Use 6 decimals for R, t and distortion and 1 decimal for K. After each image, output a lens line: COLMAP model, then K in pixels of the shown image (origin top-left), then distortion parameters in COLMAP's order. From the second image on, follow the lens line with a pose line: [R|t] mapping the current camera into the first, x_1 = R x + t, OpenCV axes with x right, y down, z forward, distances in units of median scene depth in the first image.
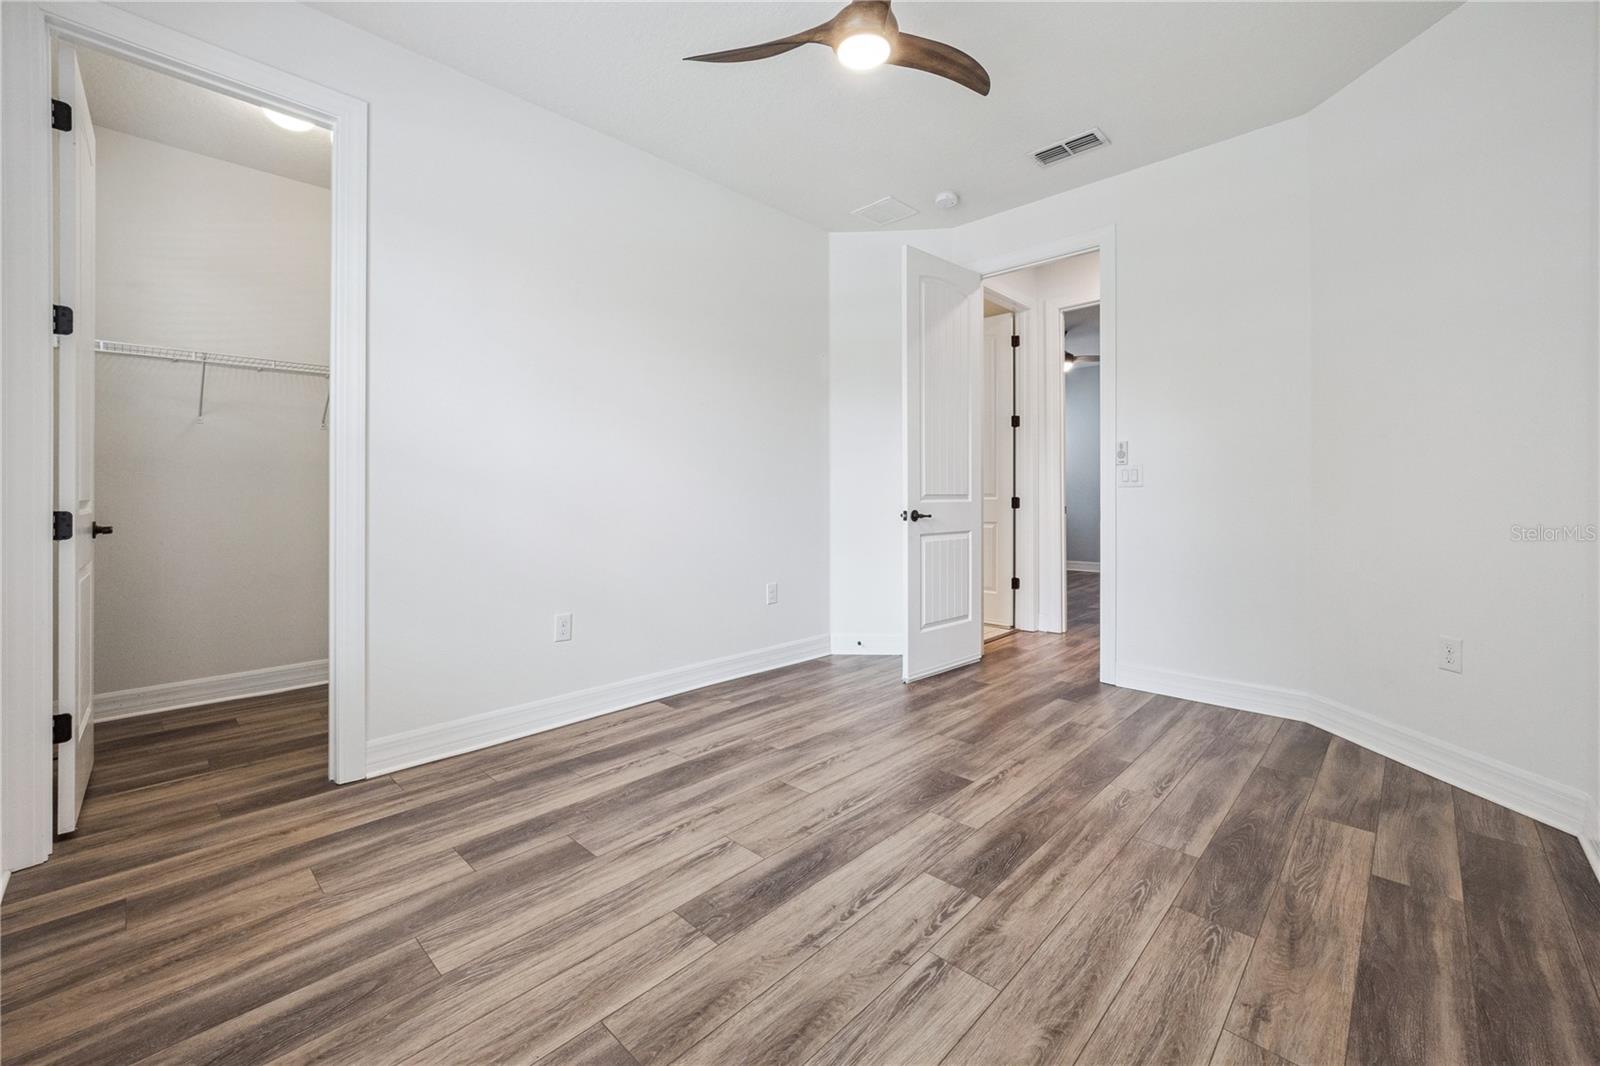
lens RADIAL K [[639.9, 0, 779.9], [0, 639.9, 520.7], [0, 0, 1]] dist [-0.013805, 0.000189]
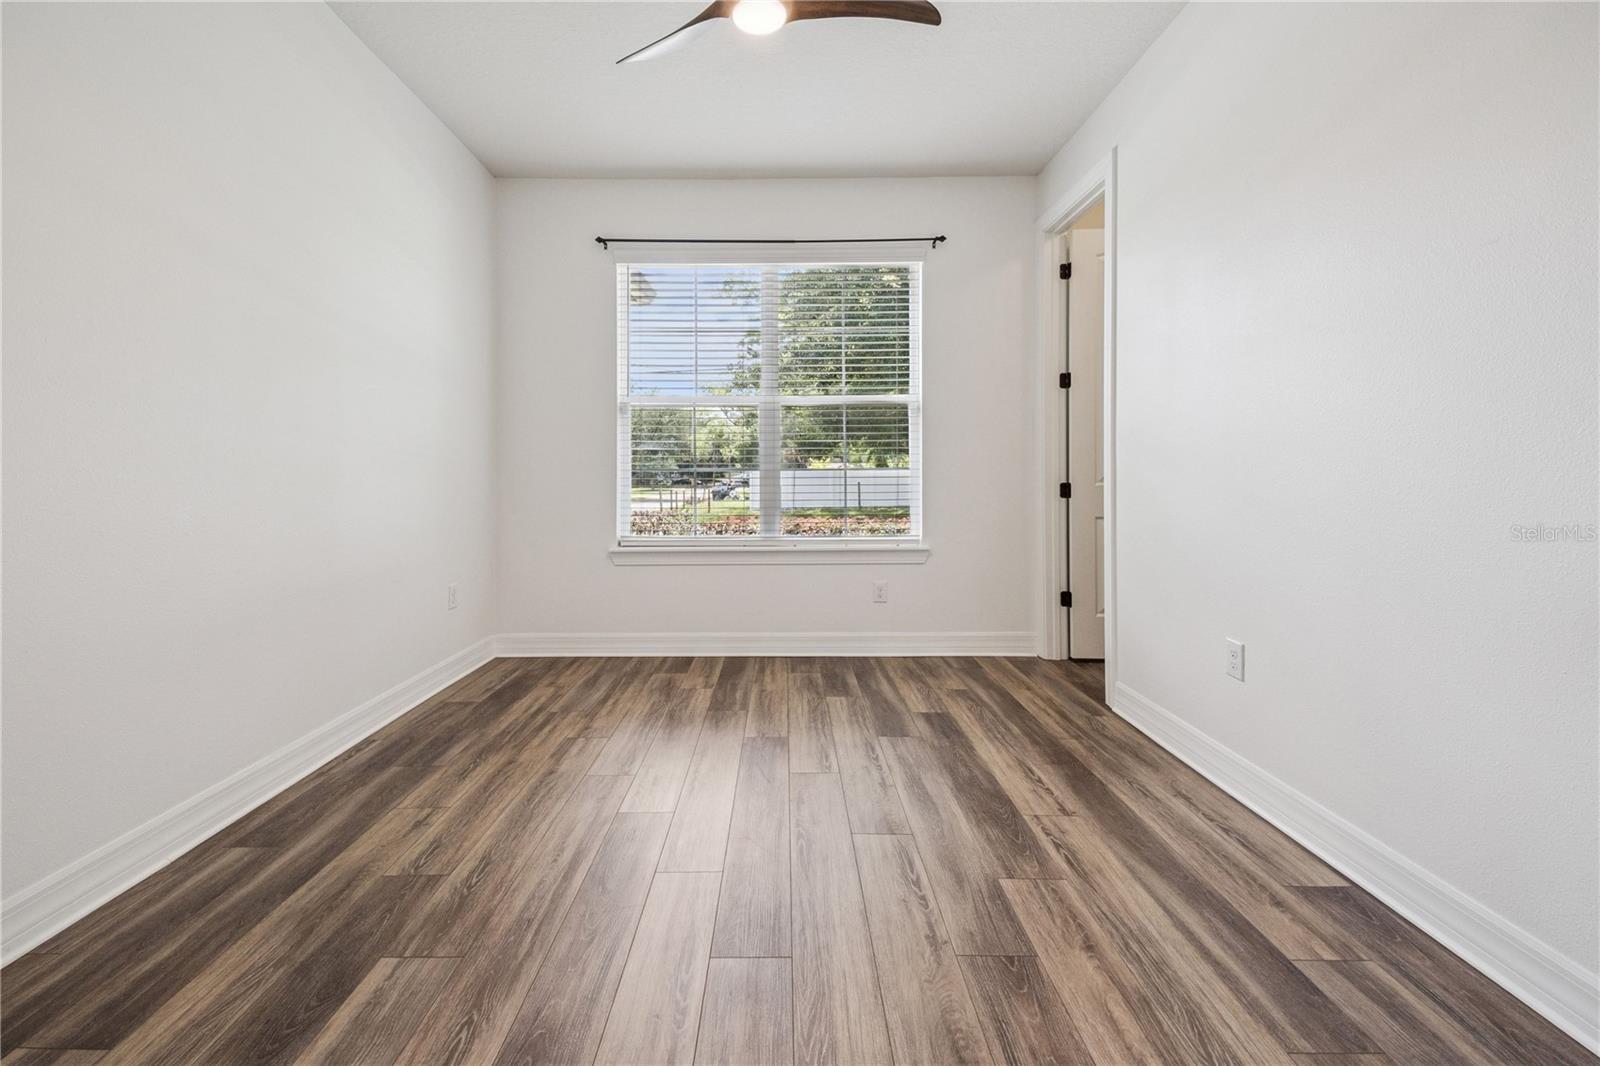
lens RADIAL K [[639.9, 0, 779.9], [0, 639.9, 520.7], [0, 0, 1]] dist [-0.013805, 0.000189]
pose [[-0.701129, 0.053164, -0.711050, 0.674199], [-0.032147, 0.993846, 0.106006, -0.061223], [0.712309, 0.097182, -0.695105, 1.454264]]
